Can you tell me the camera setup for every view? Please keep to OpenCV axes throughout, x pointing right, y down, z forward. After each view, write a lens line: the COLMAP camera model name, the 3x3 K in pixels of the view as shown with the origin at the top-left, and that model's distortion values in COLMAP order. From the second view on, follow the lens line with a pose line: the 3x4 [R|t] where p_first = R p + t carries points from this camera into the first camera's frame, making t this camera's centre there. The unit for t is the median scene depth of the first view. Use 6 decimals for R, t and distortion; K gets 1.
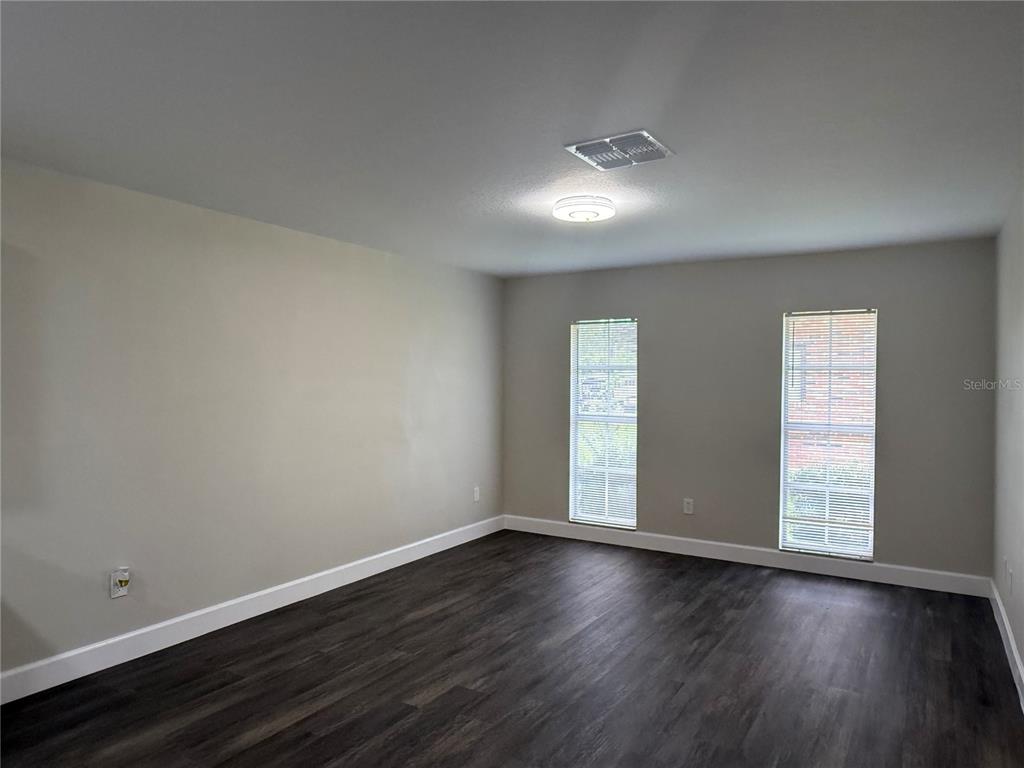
lens RADIAL K [[679.4, 0, 512.0], [0, 679.4, 384.0], [0, 0, 1]] dist [-0.002716, 0.001302]
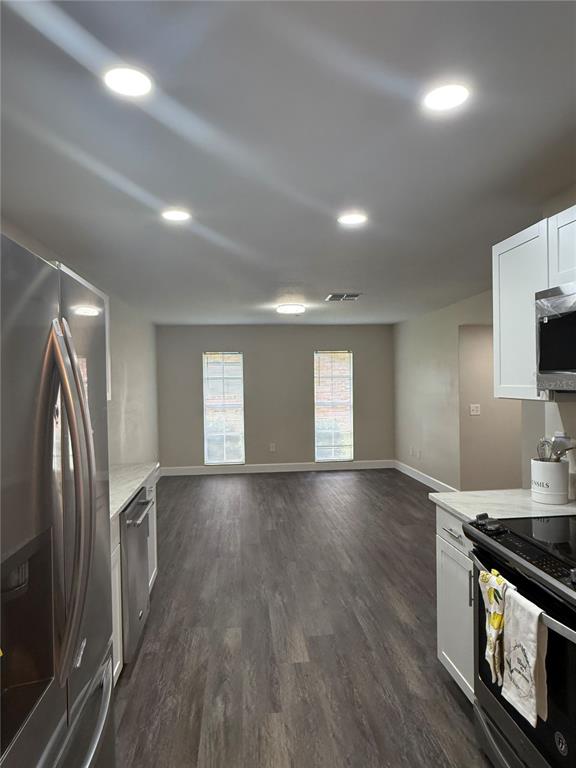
lens RADIAL K [[509.5, 0, 288.0], [0, 509.5, 384.0], [0, 0, 1]] dist [-0.002716, 0.001302]
pose [[0.791929, -0.025221, 0.610093, -0.917070], [0.029709, 0.999555, 0.002757, -0.013854], [-0.609891, 0.015942, 0.792325, -0.317377]]
